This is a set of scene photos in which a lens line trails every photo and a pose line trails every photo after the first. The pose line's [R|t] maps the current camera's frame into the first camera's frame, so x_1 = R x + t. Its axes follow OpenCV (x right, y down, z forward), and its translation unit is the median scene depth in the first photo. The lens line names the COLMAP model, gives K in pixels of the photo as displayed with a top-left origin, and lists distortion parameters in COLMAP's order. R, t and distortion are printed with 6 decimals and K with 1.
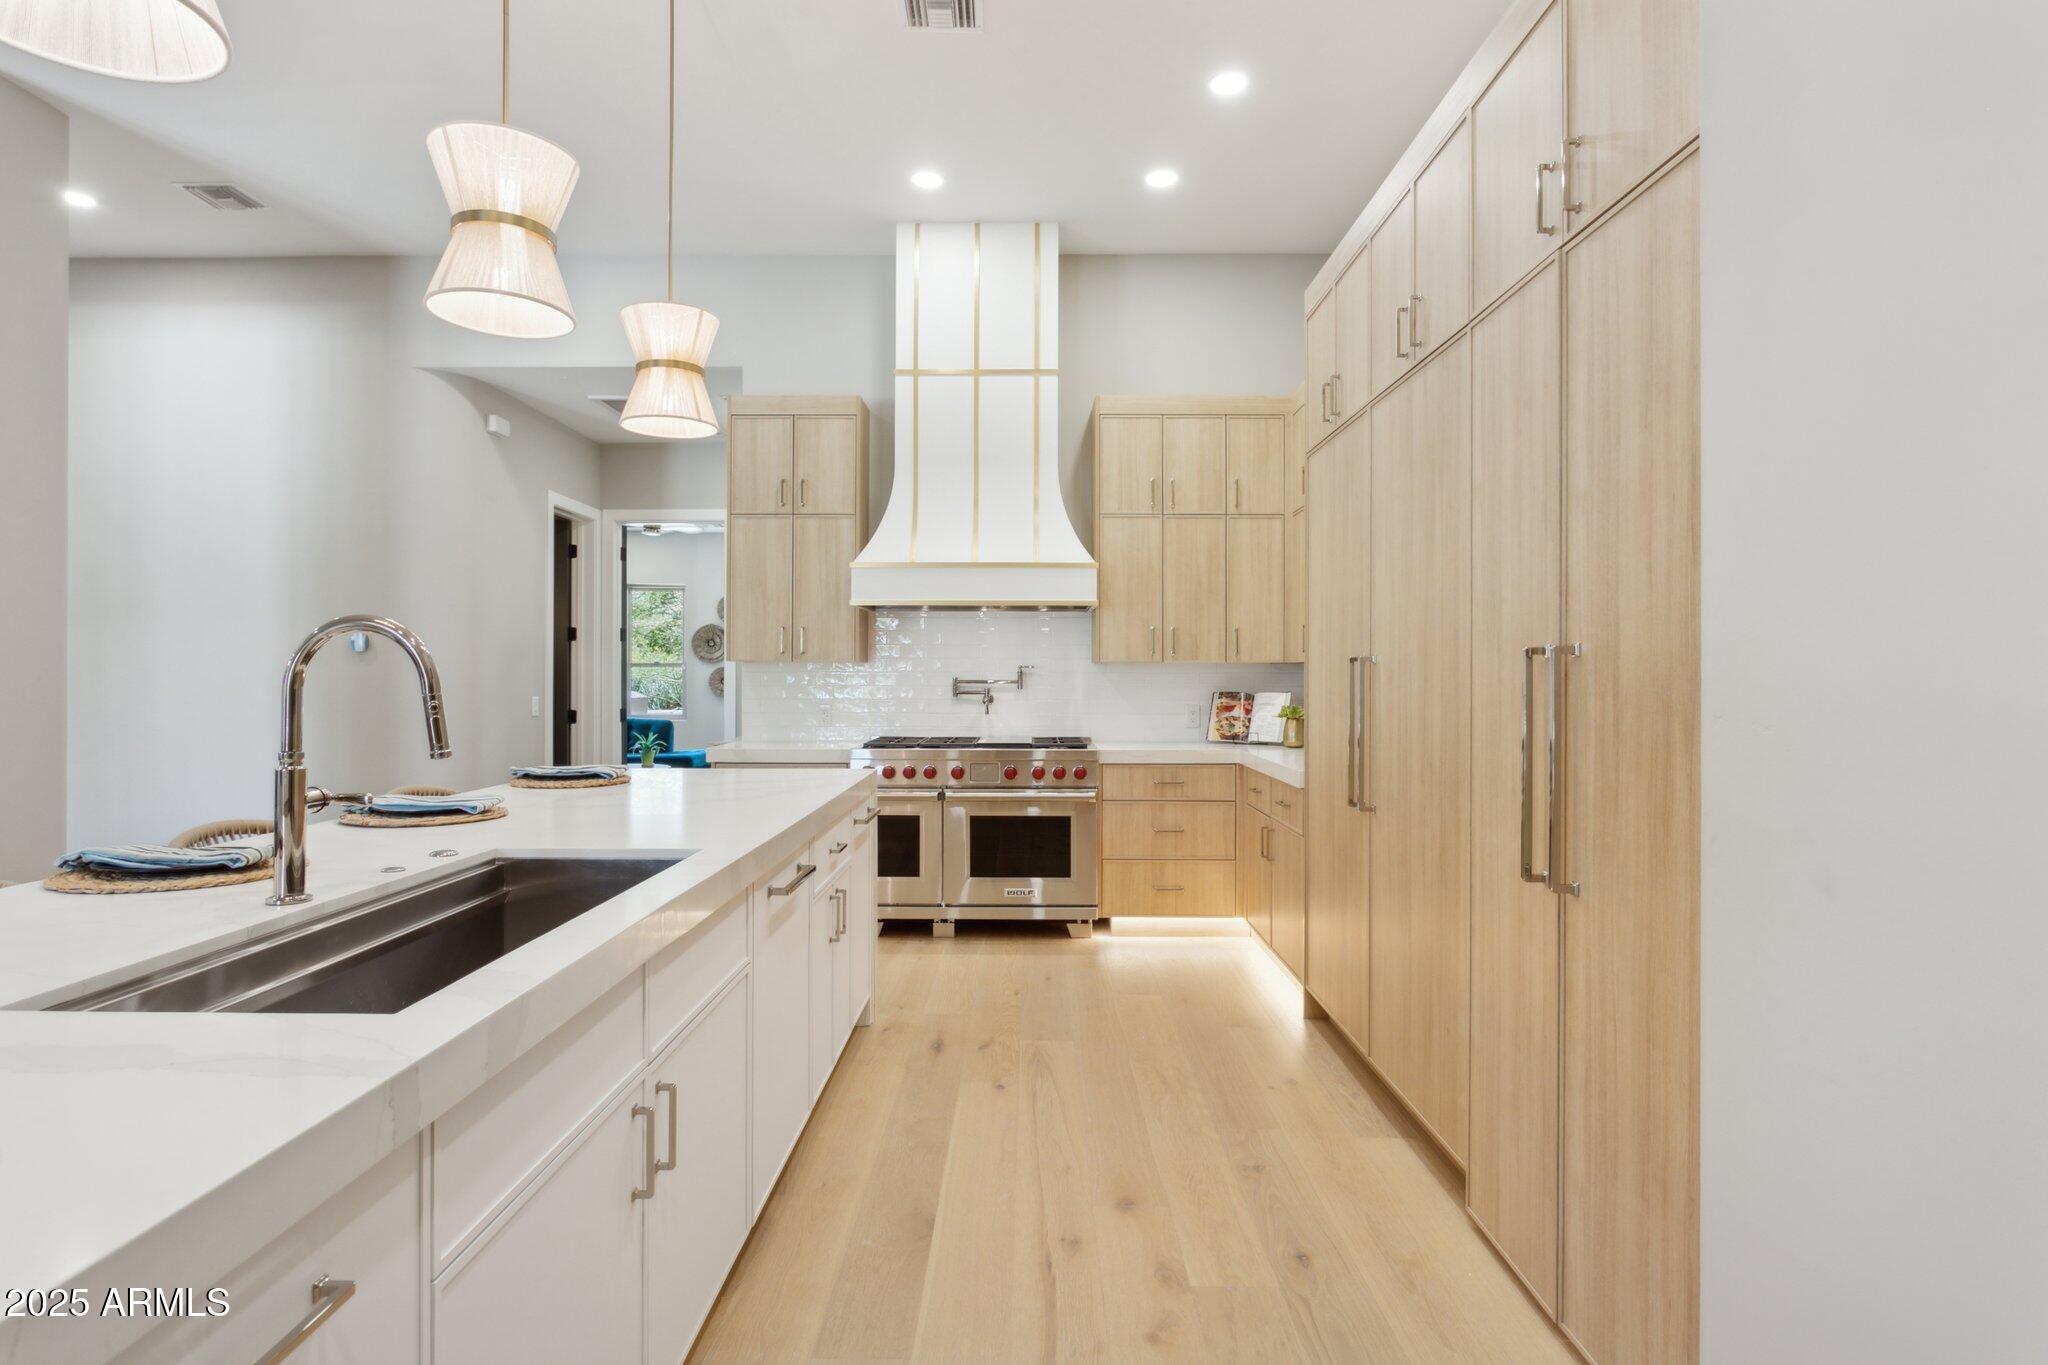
lens RADIAL K [[1139.8, 0, 1024.5], [0, 1139.8, 654.6], [0, 0, 1]] dist [0.000154, 0.000107]
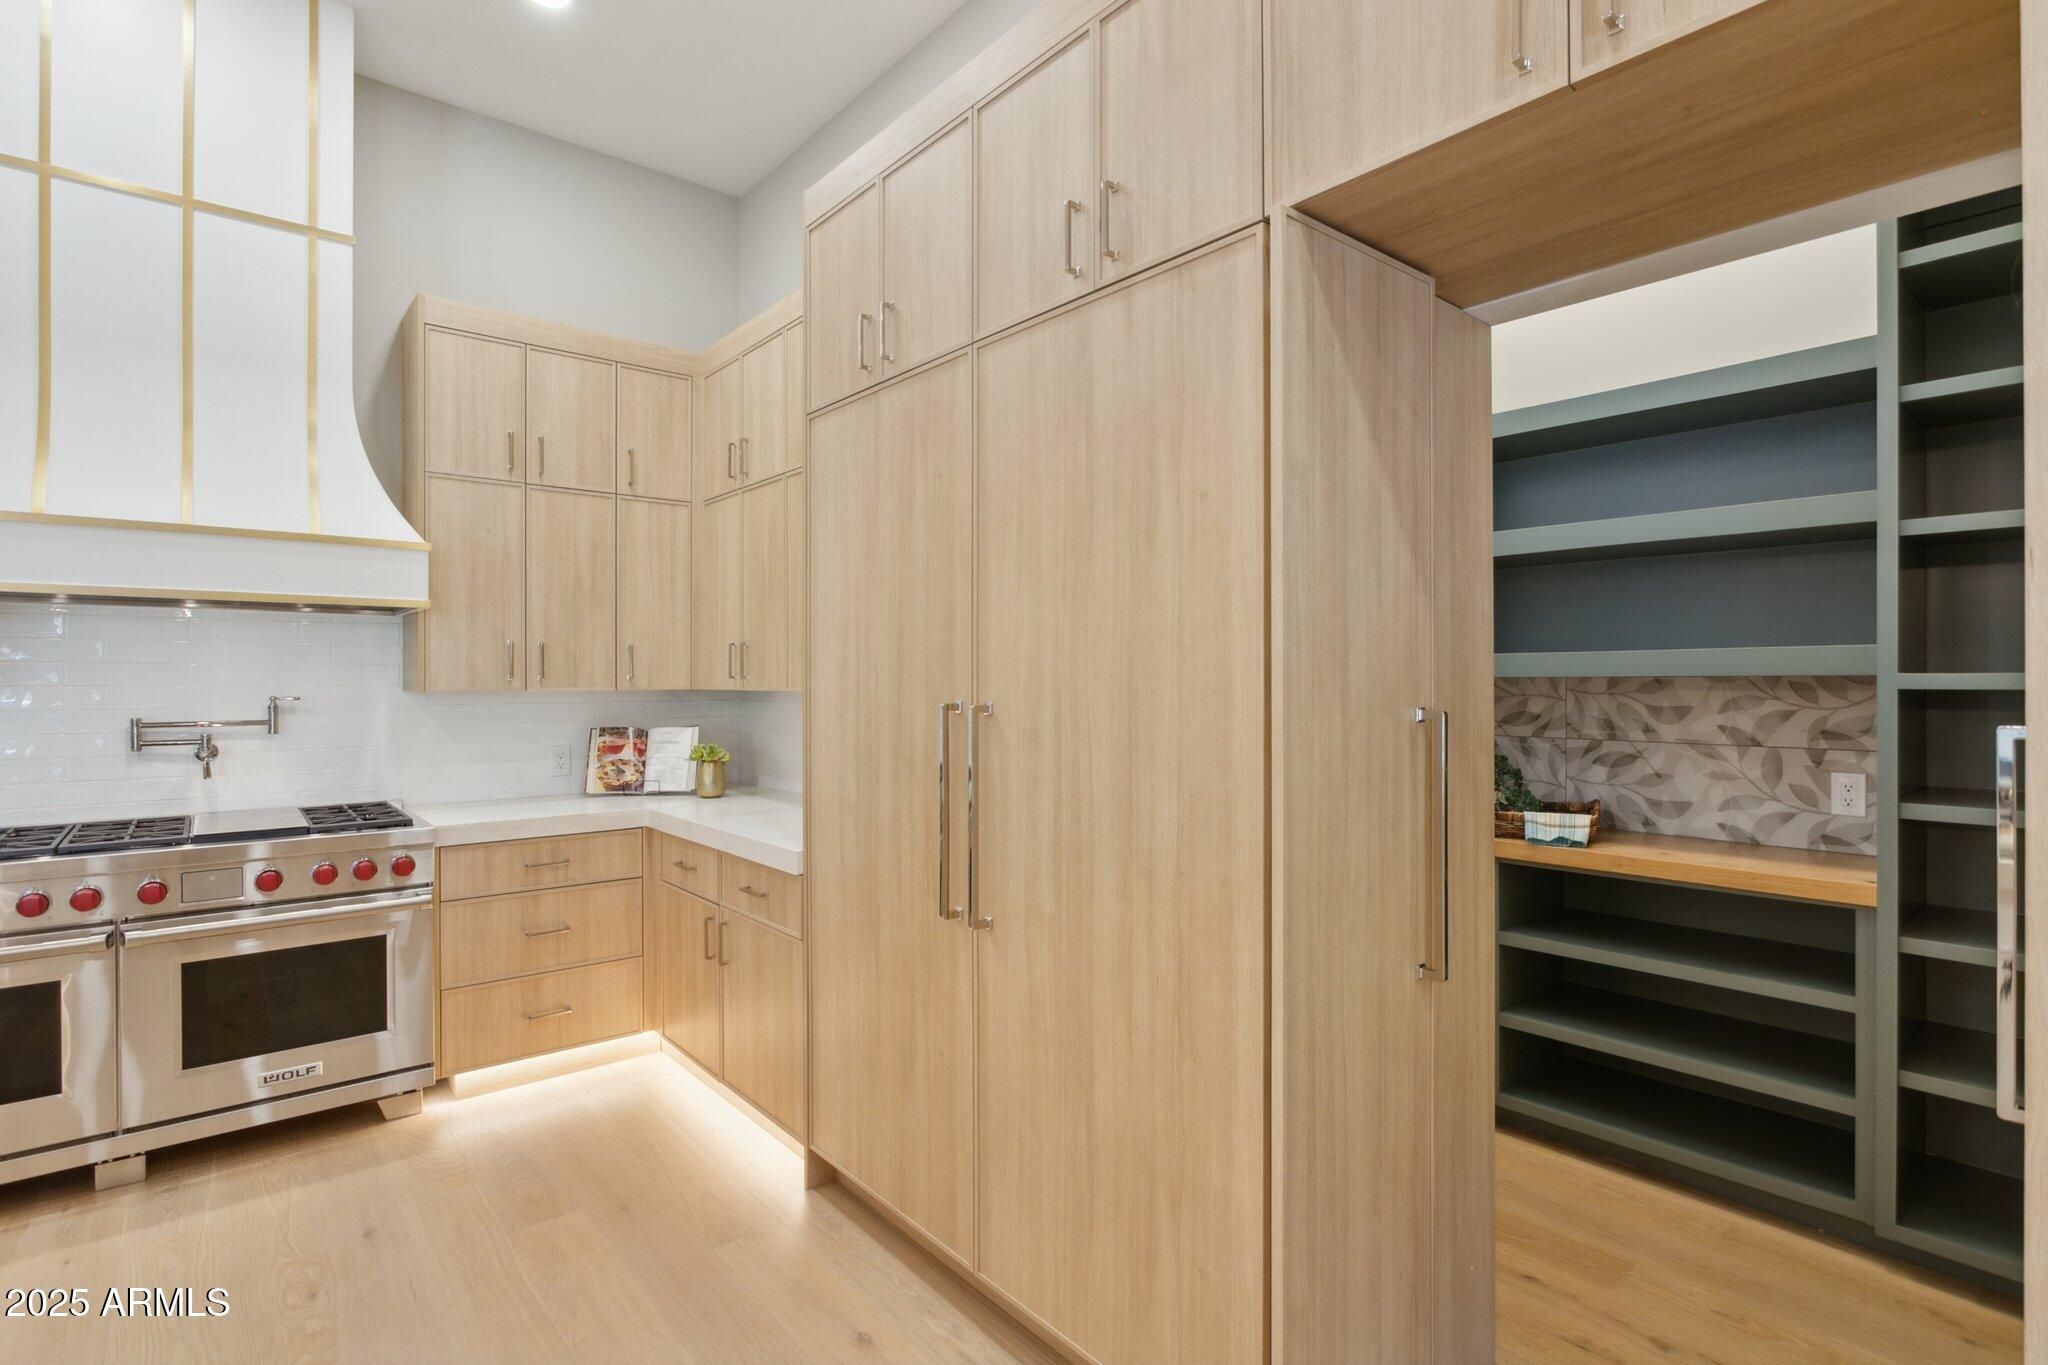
lens RADIAL K [[983.9, 0, 1021.1], [0, 983.9, 673.9], [0, 0, 1]] dist [-0.011098, 0.001177]
pose [[0.756470, -0.002072, 0.654025, -0.045934], [-0.011295, 0.999804, 0.016231, -0.017280], [-0.653931, -0.019665, 0.756299, 0.331968]]
